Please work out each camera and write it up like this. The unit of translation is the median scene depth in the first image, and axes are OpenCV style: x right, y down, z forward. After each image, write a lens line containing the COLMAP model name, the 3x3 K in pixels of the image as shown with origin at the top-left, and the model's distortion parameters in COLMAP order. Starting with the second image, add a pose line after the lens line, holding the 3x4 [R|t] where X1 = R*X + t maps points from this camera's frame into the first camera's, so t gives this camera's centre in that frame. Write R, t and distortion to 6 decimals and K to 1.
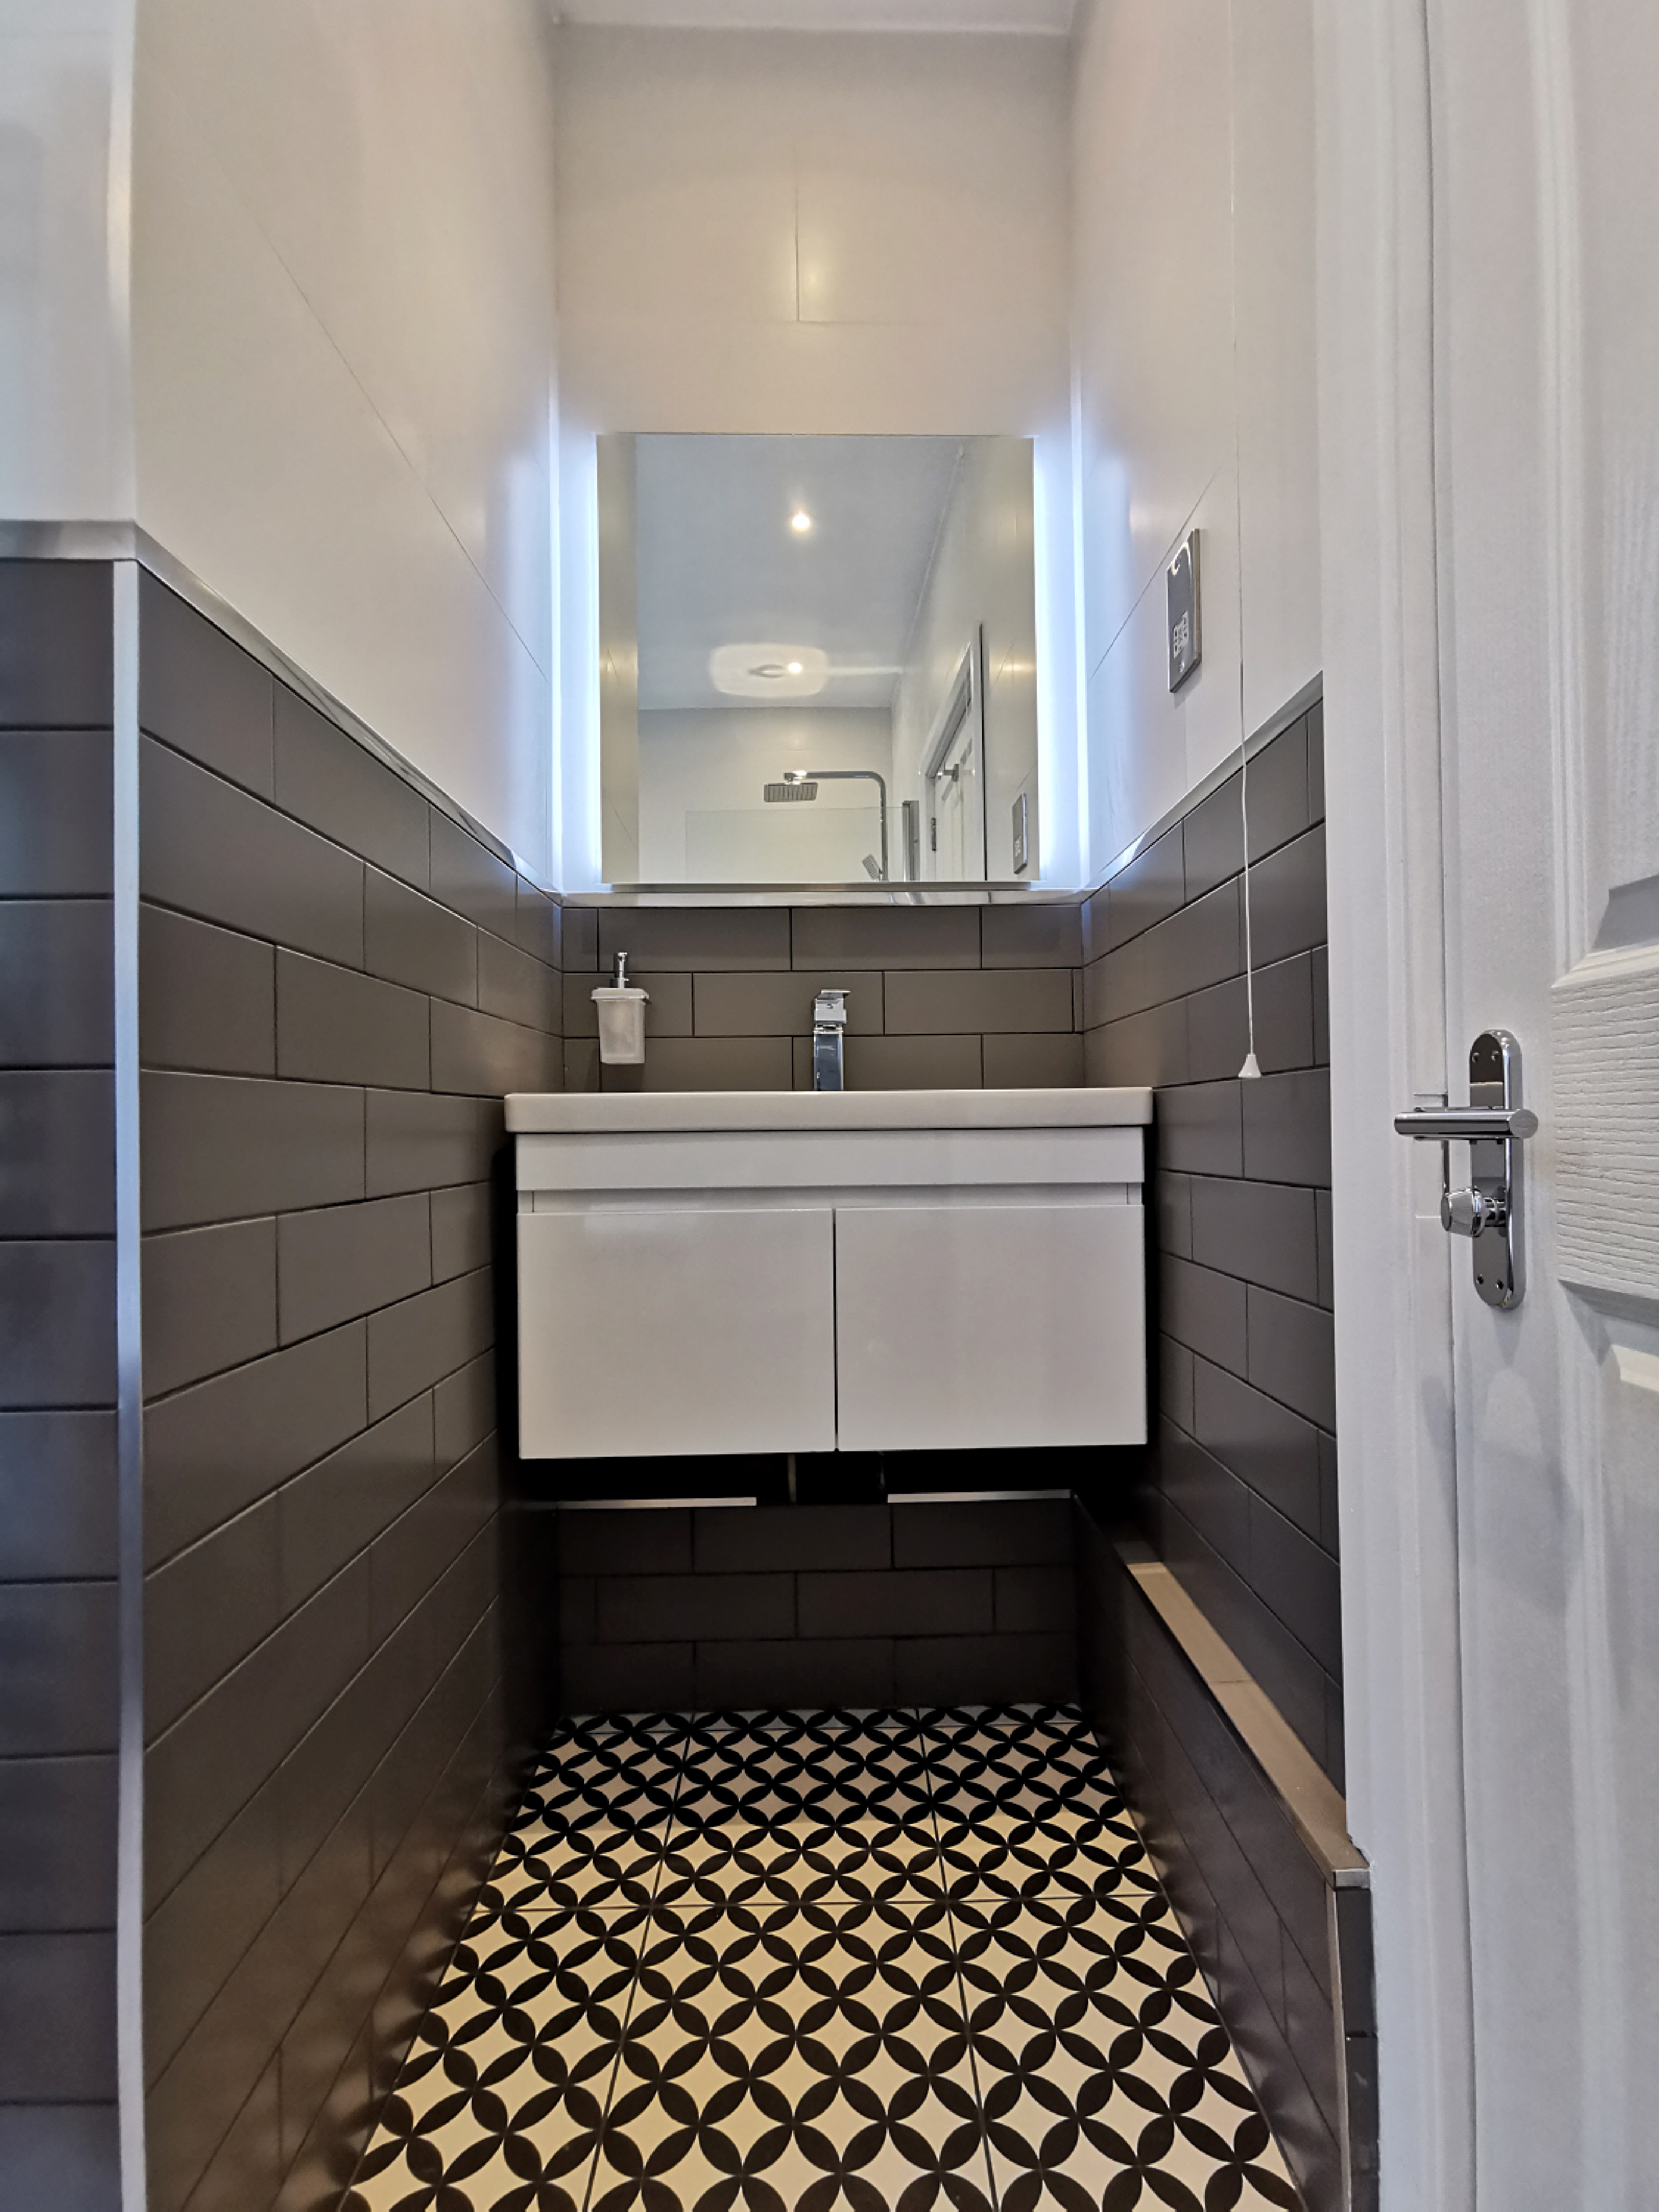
lens RADIAL K [[1017.3, 0, 834.7], [0, 1017.3, 1108.5], [0, 0, 1]] dist [0.002100, 0.000212]
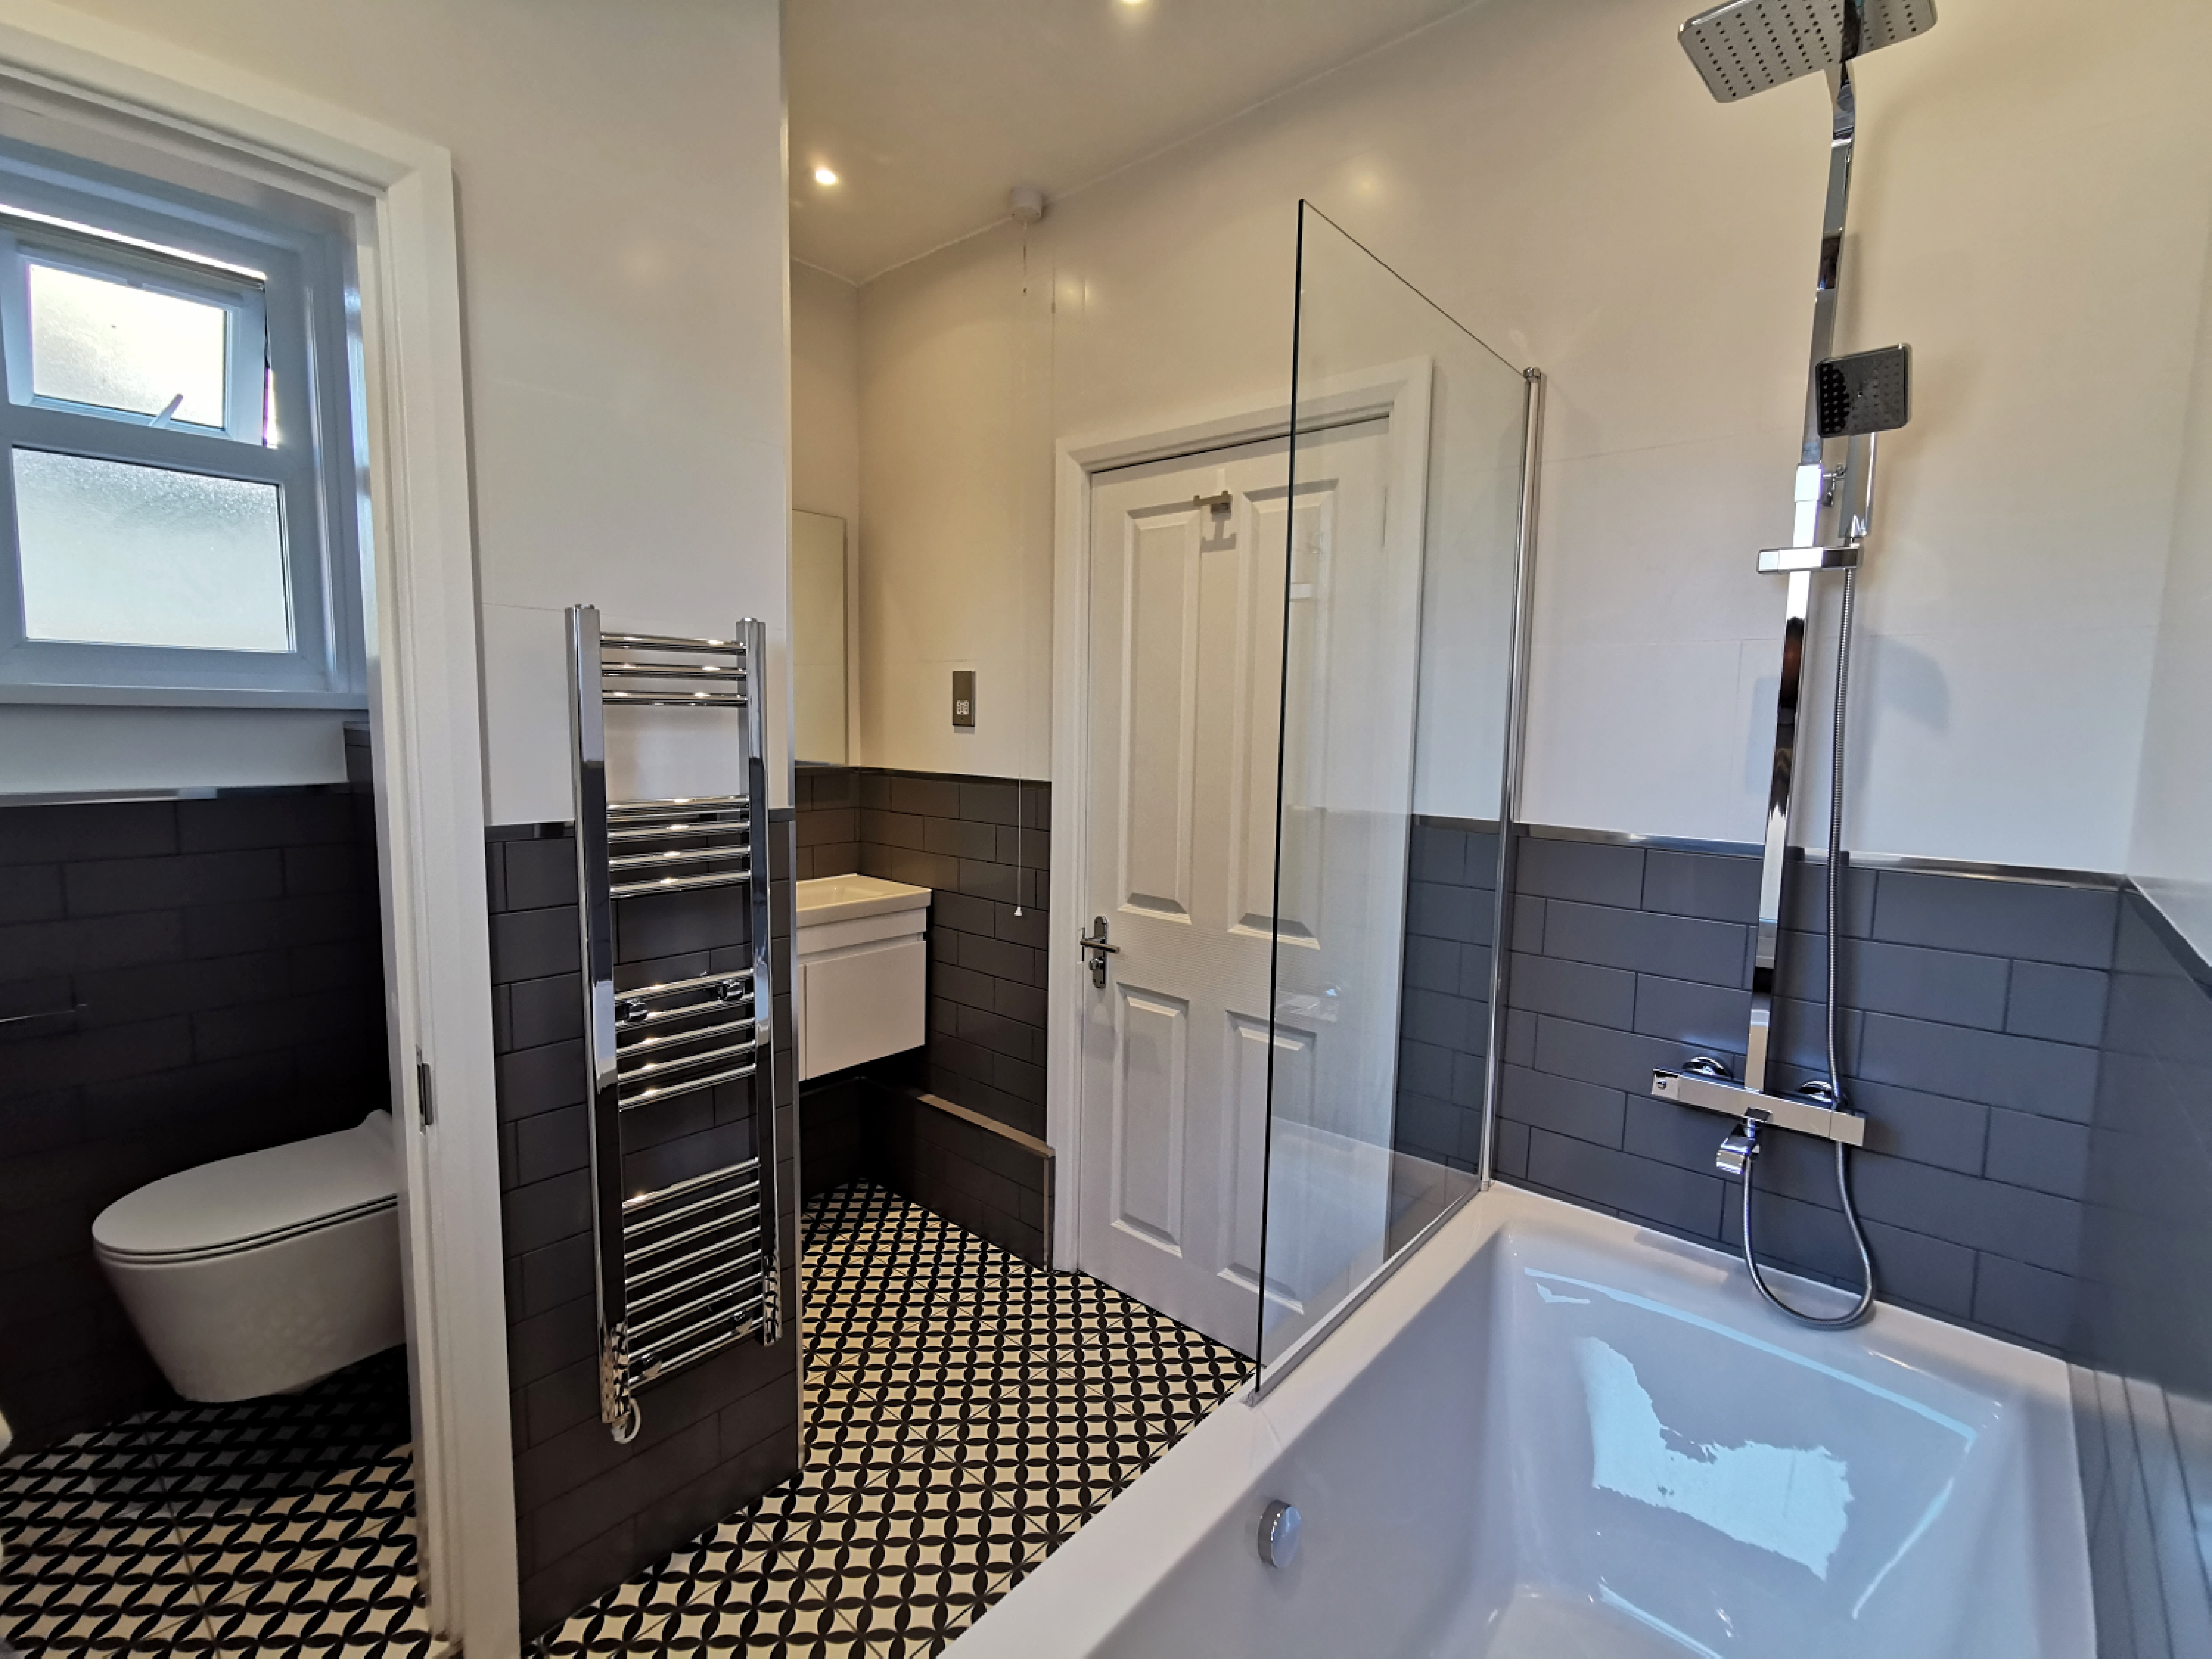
lens RADIAL K [[1017.3, 0, 1107.0], [0, 1017.3, 822.0], [0, 0, 1]] dist [0.002100, 0.000212]
pose [[0.668129, -0.064964, 0.741204, -1.805920], [-0.033421, 0.992555, 0.117120, -0.743654], [-0.743294, -0.103023, 0.660984, -1.260425]]
